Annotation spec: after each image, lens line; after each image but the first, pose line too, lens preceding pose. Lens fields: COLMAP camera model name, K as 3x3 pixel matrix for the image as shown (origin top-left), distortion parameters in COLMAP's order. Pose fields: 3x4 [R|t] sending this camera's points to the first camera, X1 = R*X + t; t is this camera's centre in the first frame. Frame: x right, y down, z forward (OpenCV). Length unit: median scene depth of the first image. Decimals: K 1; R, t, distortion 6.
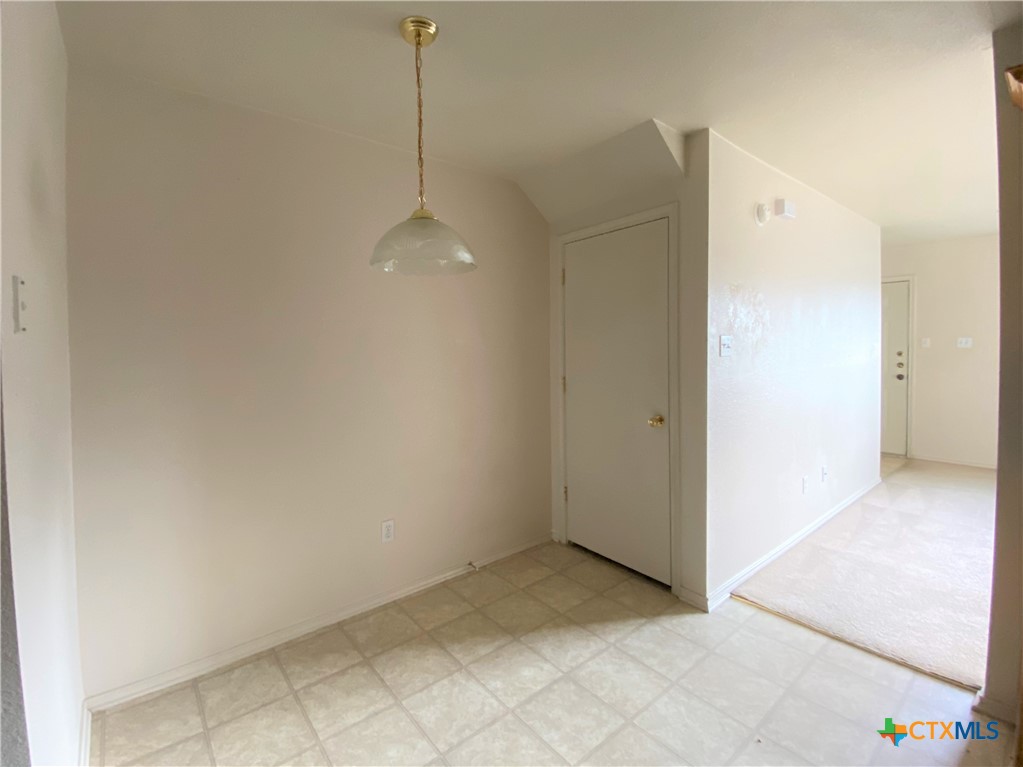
lens RADIAL K [[477.0, 0, 513.2], [0, 477.0, 381.8], [0, 0, 1]] dist [-0.005149, -0.000663]
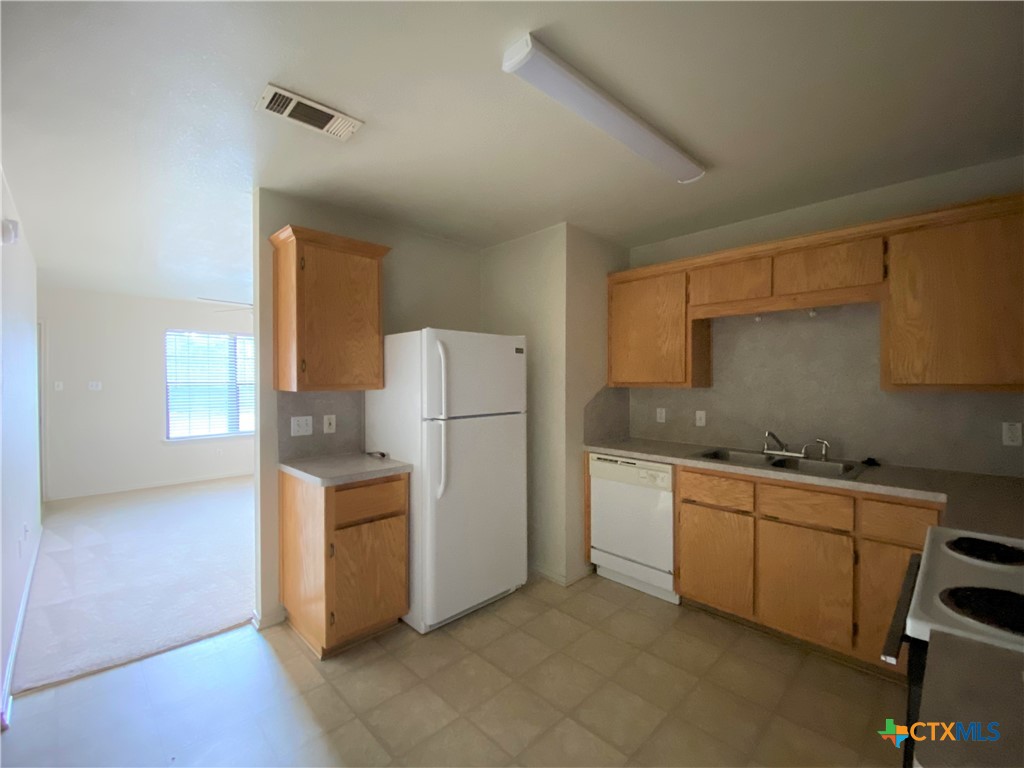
lens RADIAL K [[447.6, 0, 514.1], [0, 447.6, 384.9], [0, 0, 1]] dist [-0.001120, -0.000162]
pose [[-0.066533, 0.001525, 0.997783, -0.299832], [0.084954, 0.996376, 0.004142, -0.008026], [-0.994161, 0.085042, -0.066422, 0.135263]]
